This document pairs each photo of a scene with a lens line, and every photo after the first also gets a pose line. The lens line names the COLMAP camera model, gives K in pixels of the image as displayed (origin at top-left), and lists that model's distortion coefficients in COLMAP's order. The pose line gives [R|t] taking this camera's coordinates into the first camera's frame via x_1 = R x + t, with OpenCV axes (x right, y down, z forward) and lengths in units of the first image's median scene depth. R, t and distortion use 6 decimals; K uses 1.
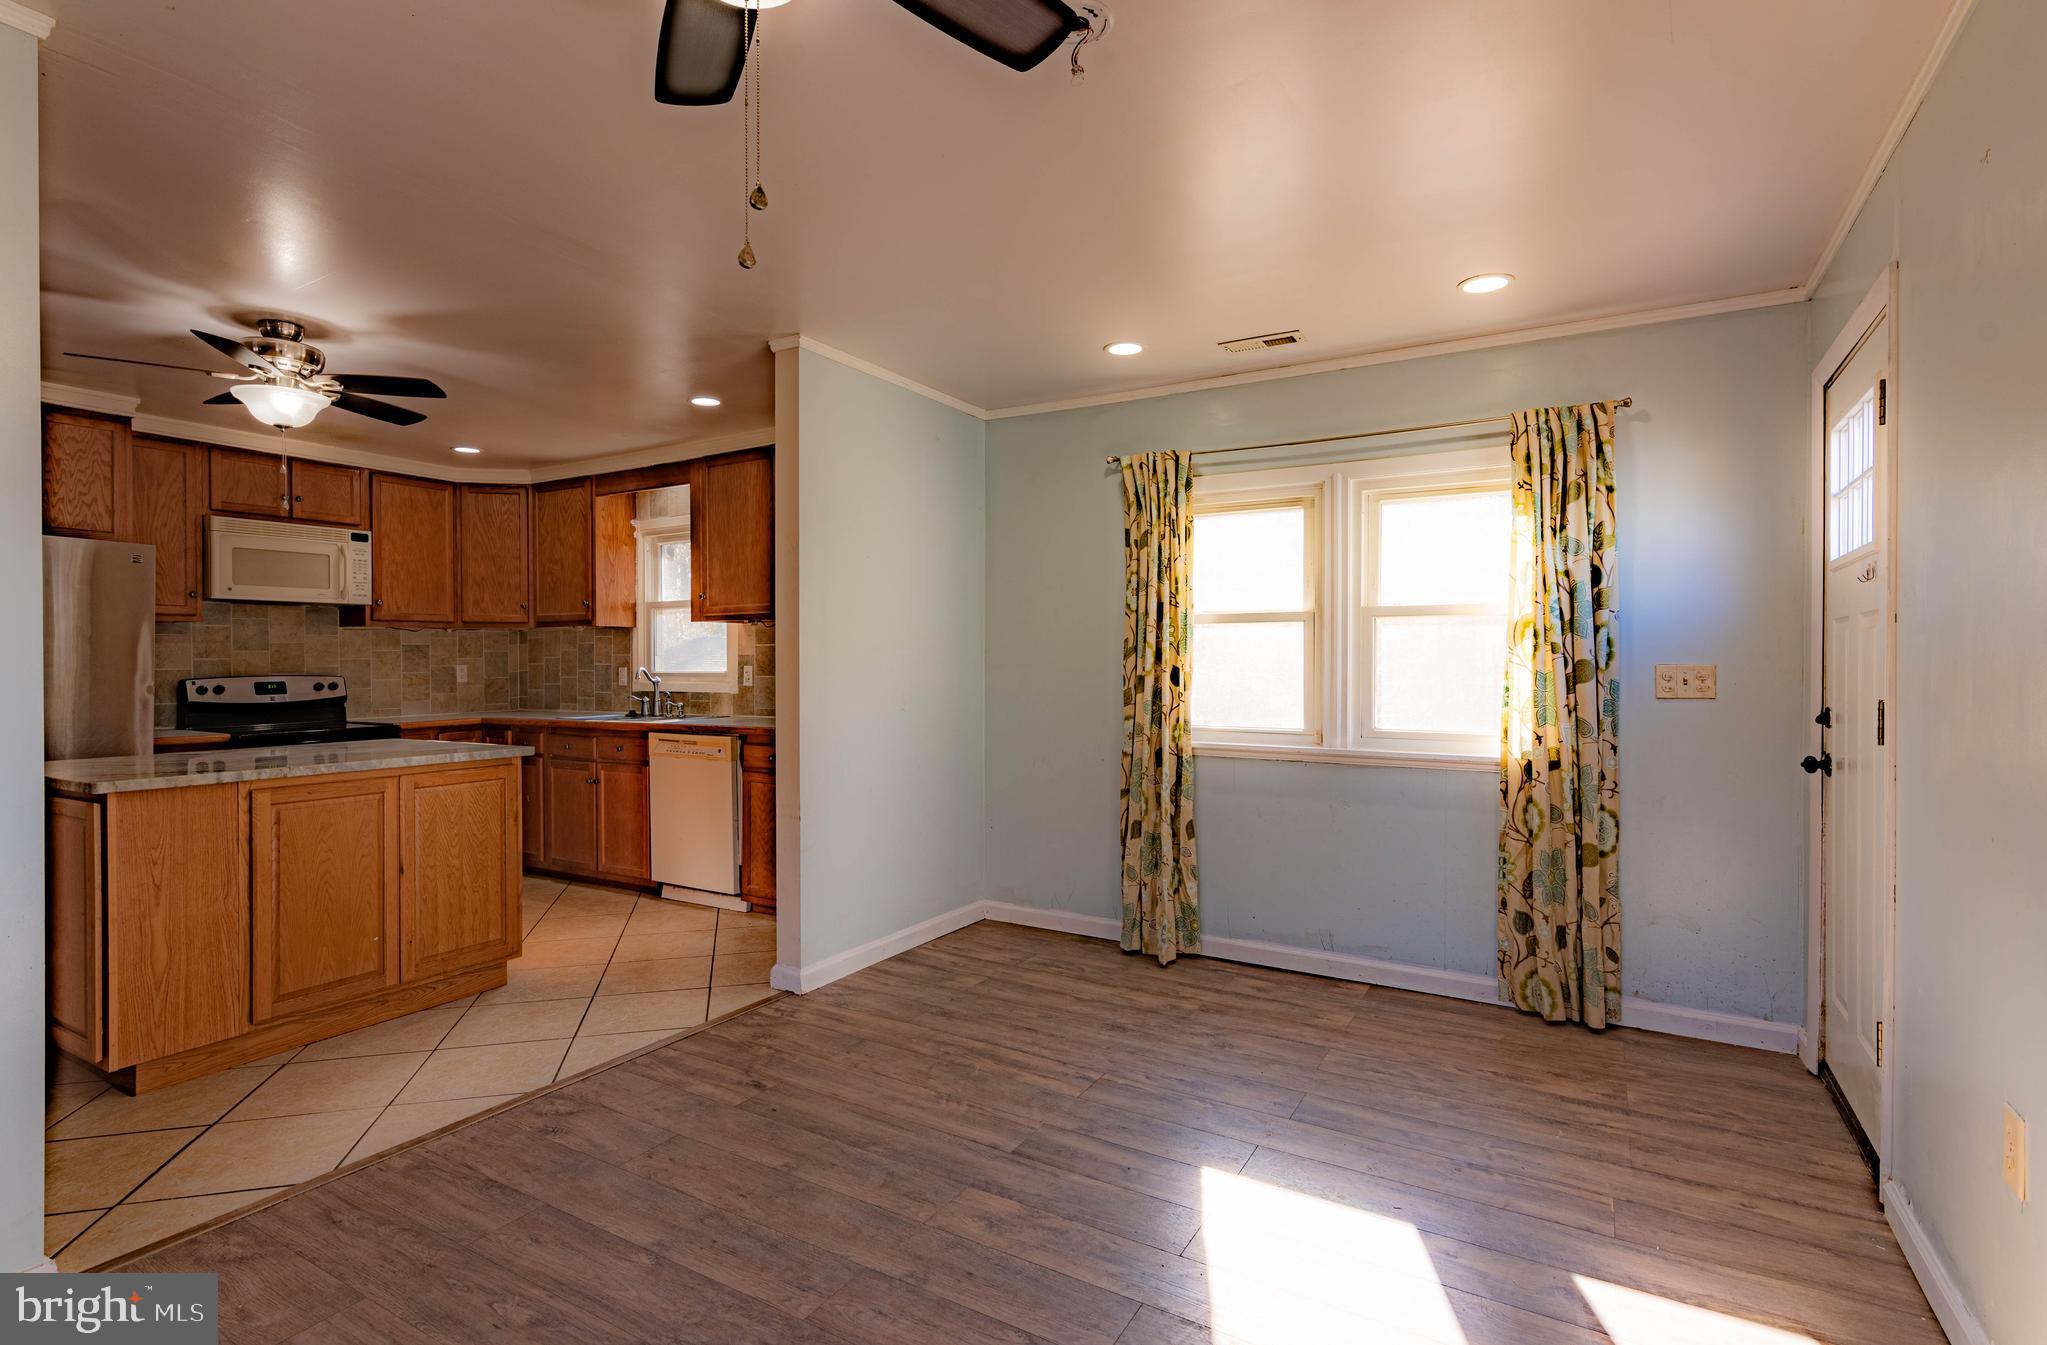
lens RADIAL K [[999.4, 0, 987.0], [0, 999.4, 663.7], [0, 0, 1]] dist [0.014924, -0.001432]
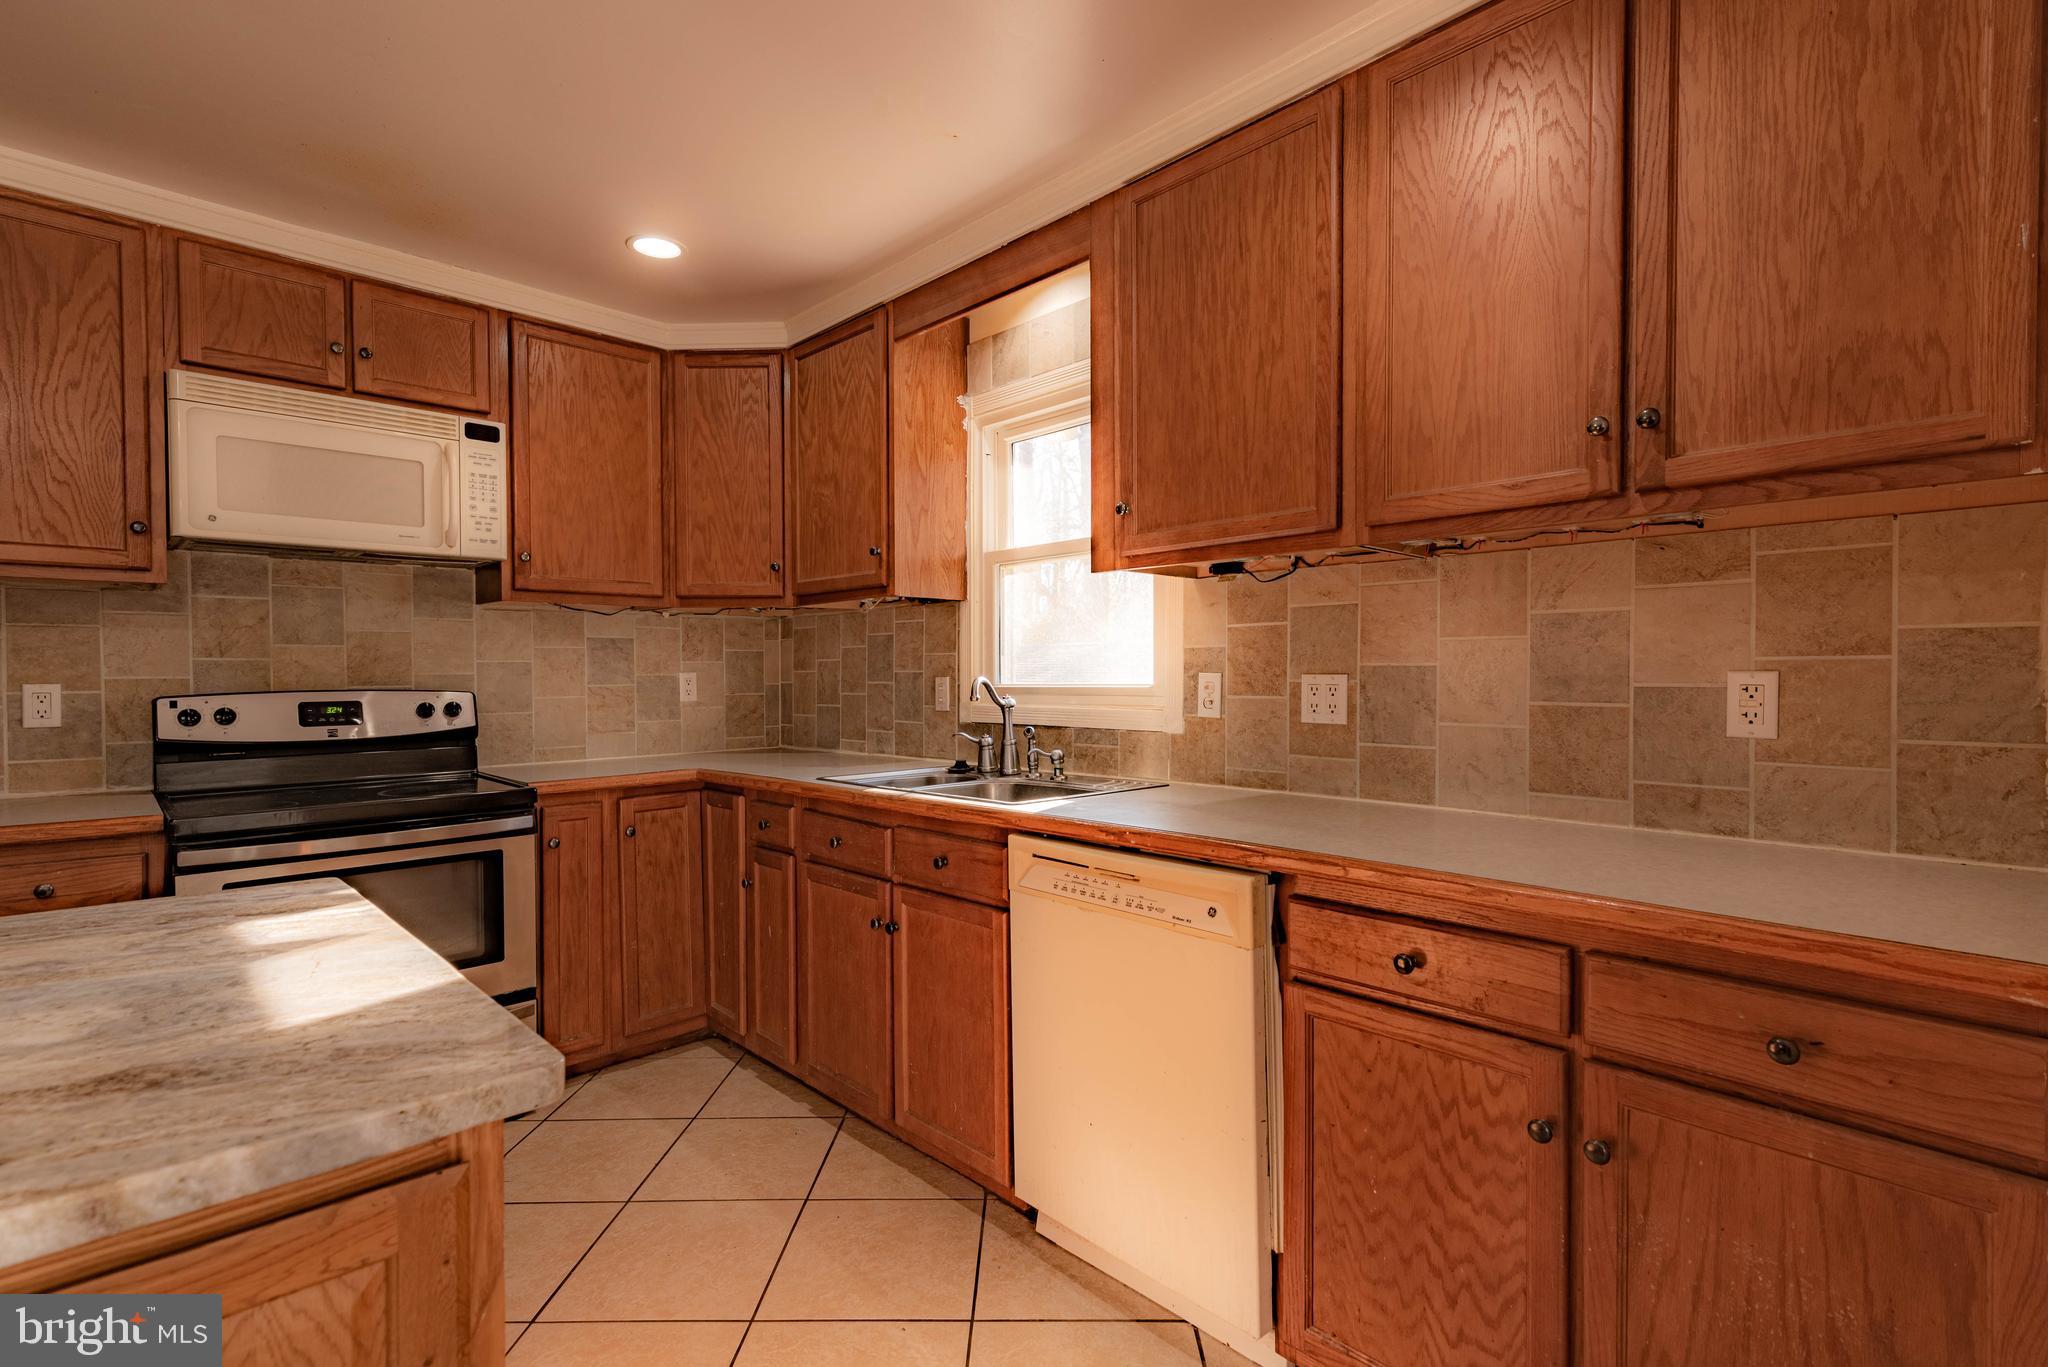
lens RADIAL K [[942.4, 0, 1031.9], [0, 942.4, 688.5], [0, 0, 1]] dist [-0.002276, 0.003711]
pose [[0.970377, 0.004202, -0.241557, -0.280681], [-0.001439, 0.999932, 0.011611, 0.005823], [0.241590, -0.010920, 0.970317, 0.749758]]
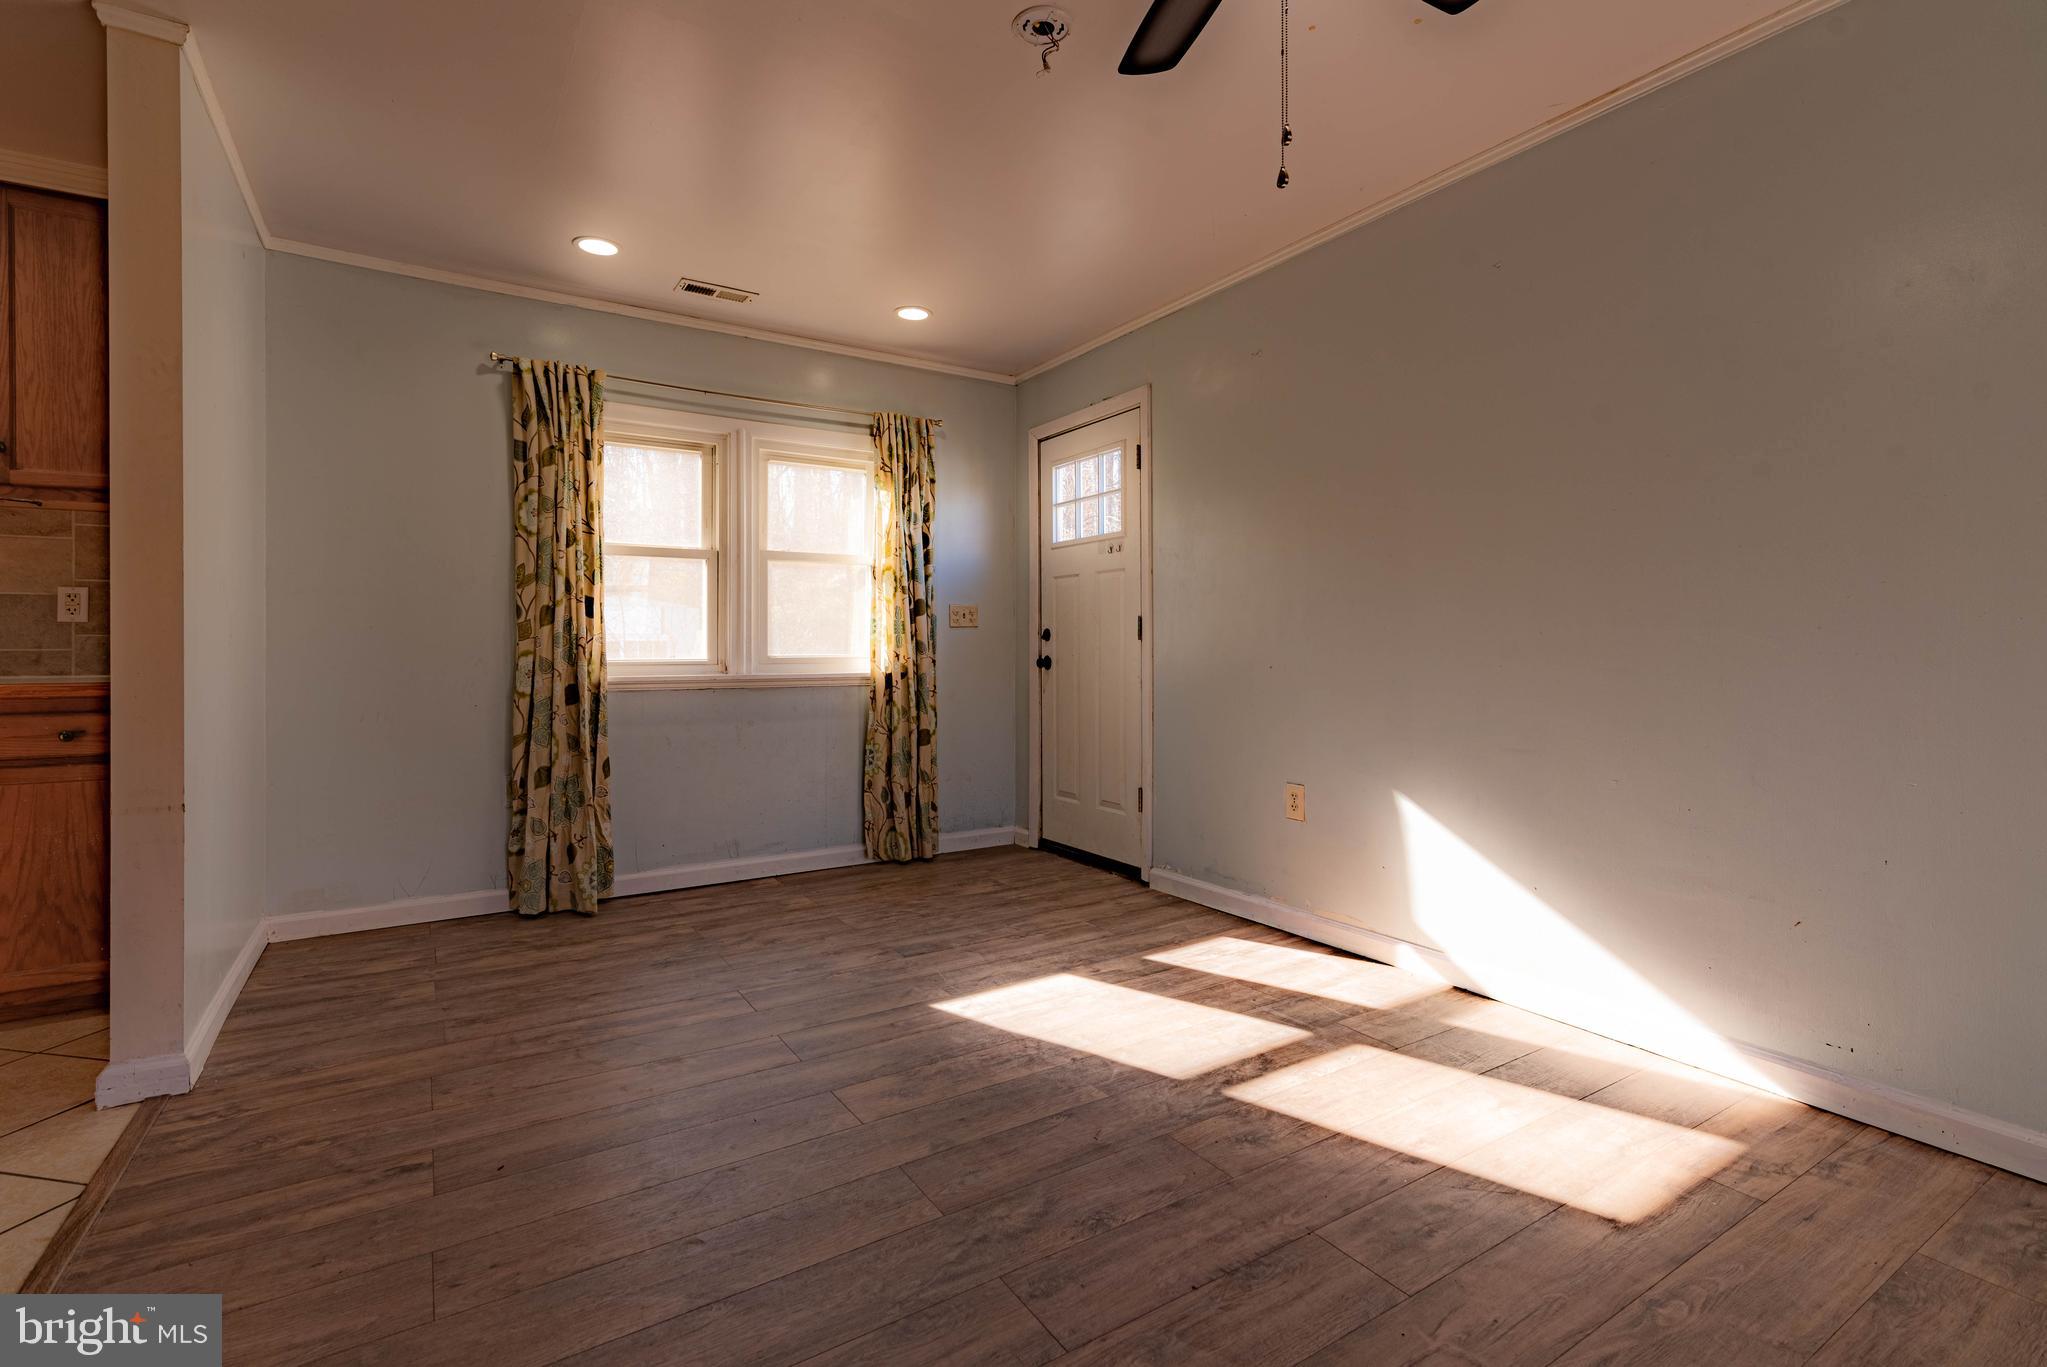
lens RADIAL K [[941.9, 0, 1035.9], [0, 941.9, 638.5], [0, 0, 1]] dist [-0.002276, 0.003711]
pose [[0.422493, 0.004643, 0.906354, -0.426535], [0.004763, 0.999962, -0.007342, 0.049377], [-0.906354, 0.007419, 0.422455, 0.239046]]
